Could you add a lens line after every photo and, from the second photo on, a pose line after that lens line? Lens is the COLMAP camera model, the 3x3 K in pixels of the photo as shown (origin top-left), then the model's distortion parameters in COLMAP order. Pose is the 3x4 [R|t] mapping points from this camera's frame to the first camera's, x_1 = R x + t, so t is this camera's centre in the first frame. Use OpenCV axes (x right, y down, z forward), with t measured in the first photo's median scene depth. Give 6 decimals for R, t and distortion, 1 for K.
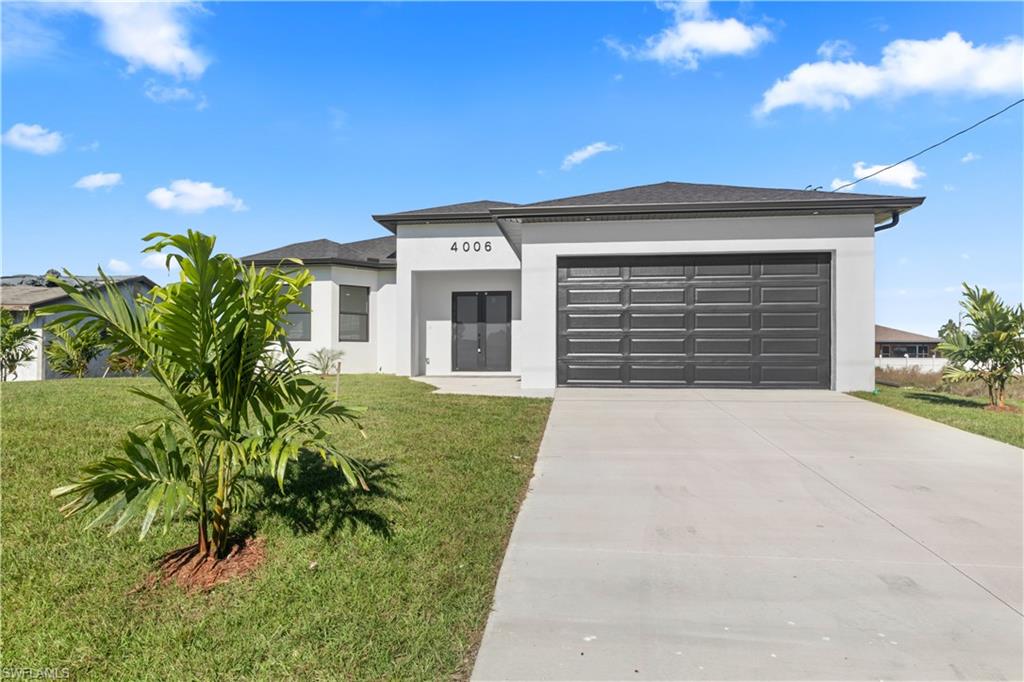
lens RADIAL K [[582.7, 0, 511.5], [0, 582.7, 360.3], [0, 0, 1]] dist [-0.000960, 0.000040]
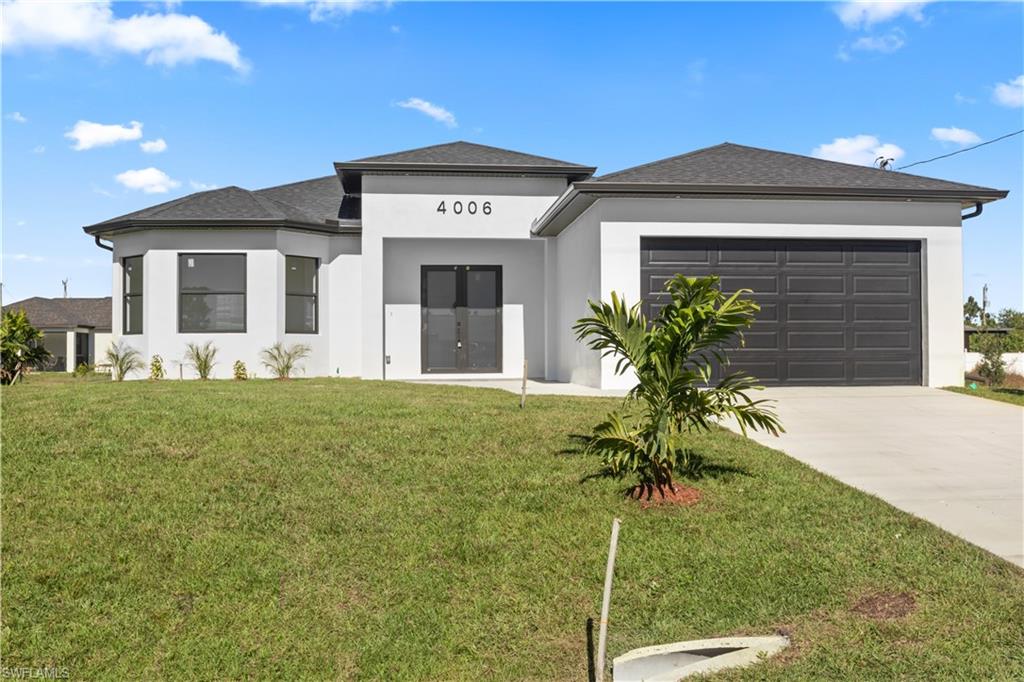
lens RADIAL K [[1004.2, 0, 512.0], [0, 1004.2, 341.0], [0, 0, 1]] dist [-0.037385, -0.010804]
pose [[0.975566, -0.002678, 0.219692, -0.294517], [0.006699, 0.999823, -0.017556, 0.001182], [-0.219606, 0.018598, 0.975411, -0.278996]]
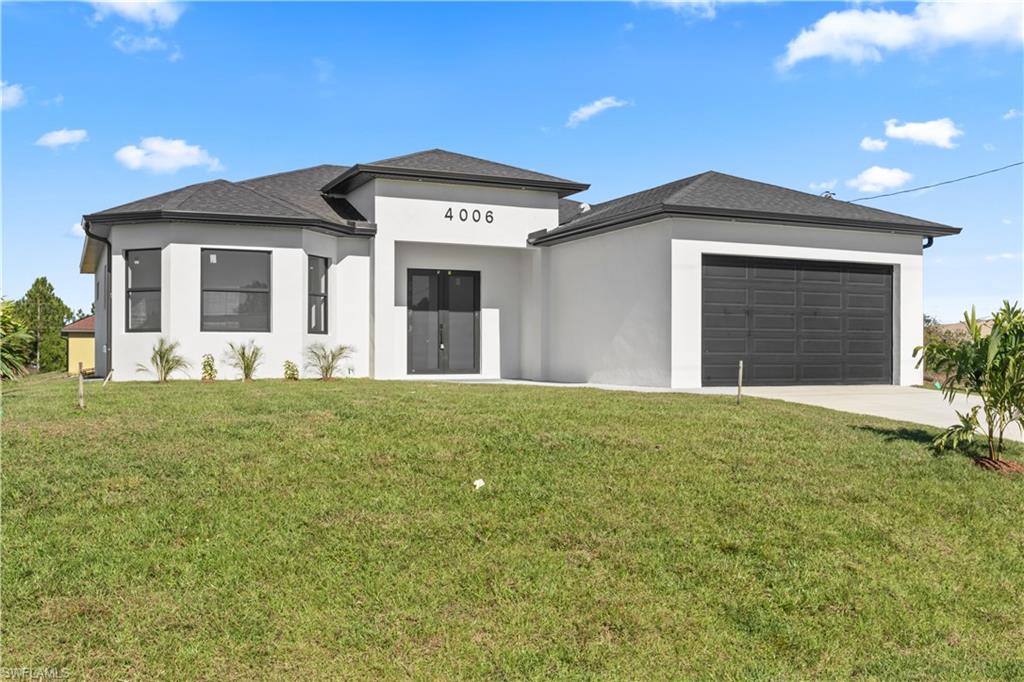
lens RADIAL K [[1004.2, 0, 512.0], [0, 1004.2, 341.0], [0, 0, 1]] dist [-0.037385, -0.010804]
pose [[0.854477, 0.009458, 0.519403, -0.721784], [0.000022, 0.999834, -0.018242, -0.000043], [-0.519489, 0.015599, 0.854335, -0.188498]]
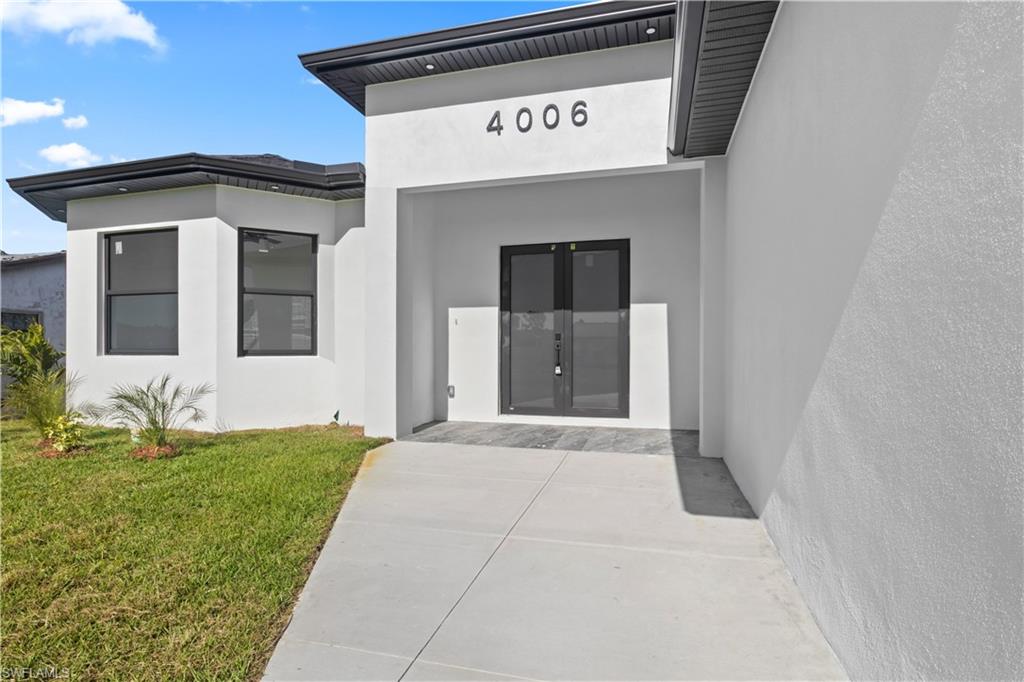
lens RADIAL K [[516.7, 0, 505.7], [0, 516.7, 345.1], [0, 0, 1]] dist [-0.005131, -0.000183]
pose [[0.987159, -0.002040, -0.159730, -0.033848], [0.001629, 0.999995, -0.002704, -0.039215], [0.159735, 0.002409, 0.987157, 0.646046]]
